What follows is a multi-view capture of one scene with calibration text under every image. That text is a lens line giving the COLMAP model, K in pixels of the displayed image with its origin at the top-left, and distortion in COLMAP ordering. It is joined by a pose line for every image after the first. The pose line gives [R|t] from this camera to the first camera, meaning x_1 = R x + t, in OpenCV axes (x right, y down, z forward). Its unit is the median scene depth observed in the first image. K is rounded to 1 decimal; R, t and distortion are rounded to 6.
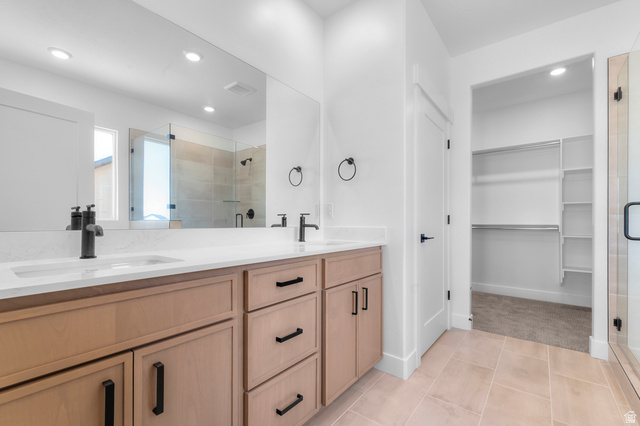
lens RADIAL K [[282.9, 0, 318.8], [0, 282.9, 220.6], [0, 0, 1]] dist [0.001082, 0.000243]
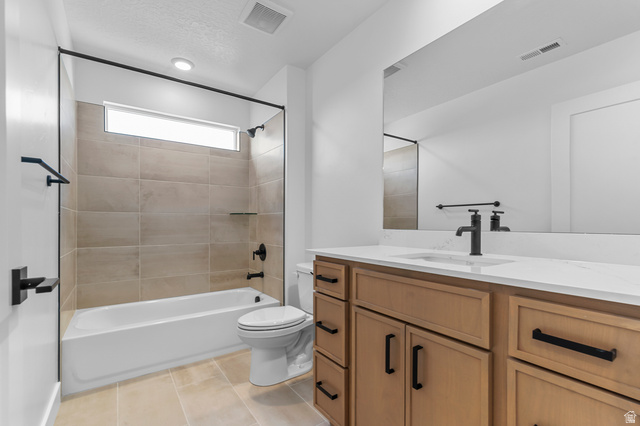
lens RADIAL K [[306.0, 0, 318.4], [0, 306.0, 224.3], [0, 0, 1]] dist [0.000870, 0.000075]
pose [[-0.266356, -0.000063, -0.963875, 0.790297], [-0.003462, 0.999994, 0.000891, 0.012809], [0.963868, 0.003575, -0.266355, 1.017204]]
